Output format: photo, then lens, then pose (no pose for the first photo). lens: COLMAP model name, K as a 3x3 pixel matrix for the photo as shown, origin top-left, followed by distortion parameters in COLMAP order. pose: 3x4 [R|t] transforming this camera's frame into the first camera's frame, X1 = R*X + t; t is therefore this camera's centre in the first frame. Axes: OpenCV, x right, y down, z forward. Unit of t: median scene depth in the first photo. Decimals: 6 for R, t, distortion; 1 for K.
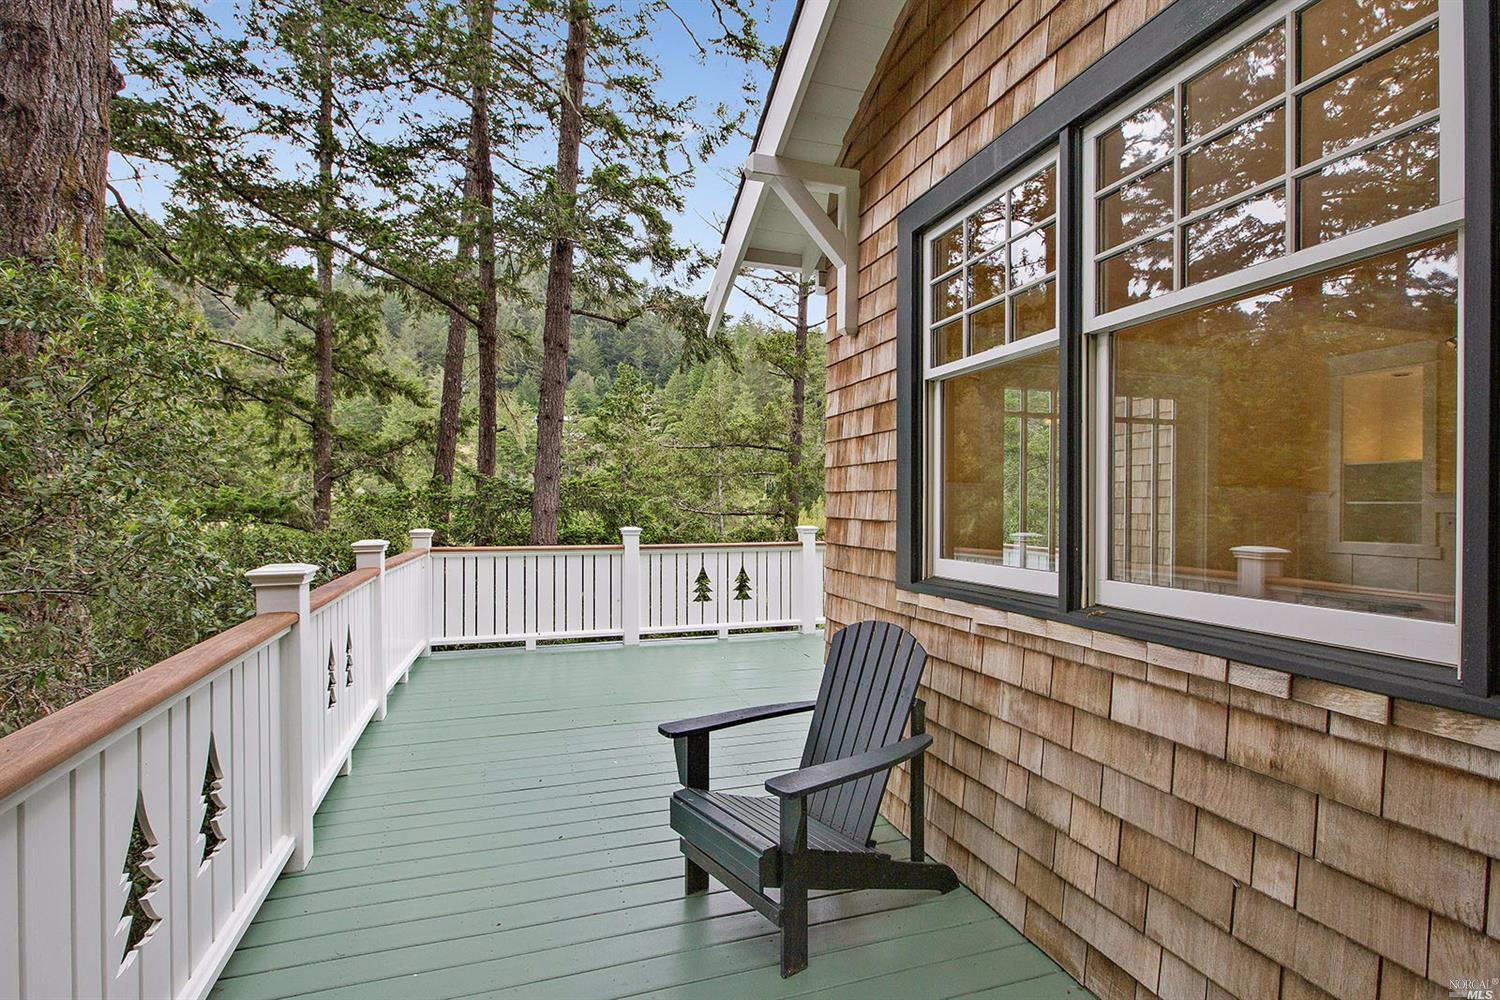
lens RADIAL K [[726.1, 0, 734.3], [0, 726.1, 506.7], [0, 0, 1]] dist [-0.030752, -0.001233]
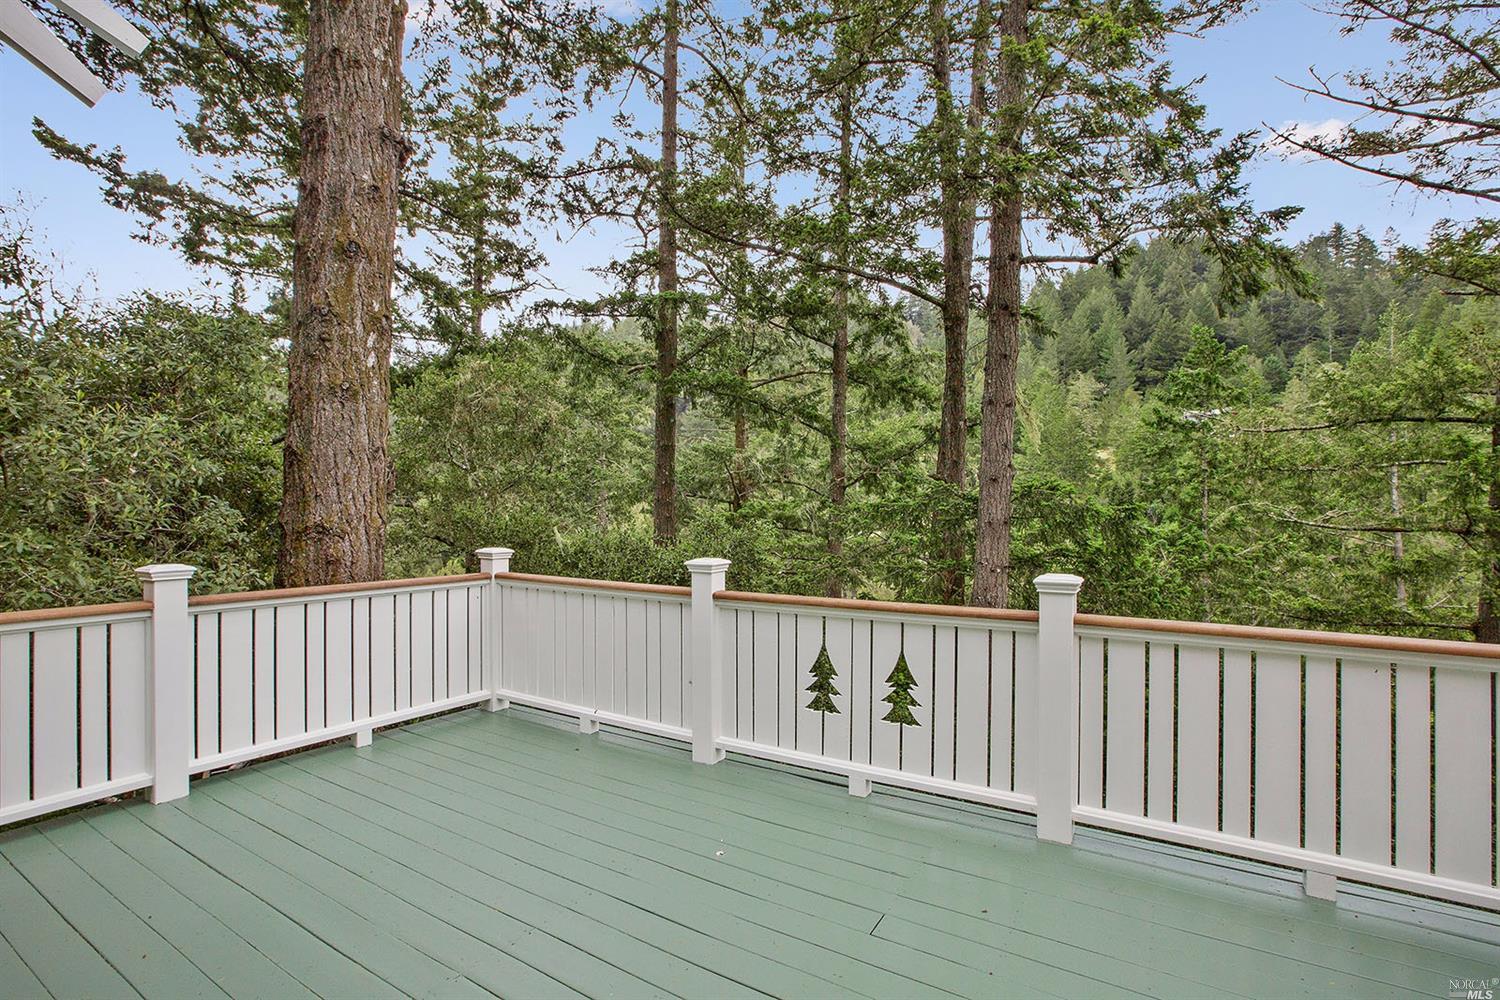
lens RADIAL K [[685.7, 0, 760.8], [0, 685.7, 497.5], [0, 0, 1]] dist [-0.010552, -0.000249]
pose [[0.657770, -0.011544, -0.753130, 0.179230], [-0.003167, 0.999831, -0.018091, -0.007478], [0.753212, 0.014284, 0.657623, 0.388252]]
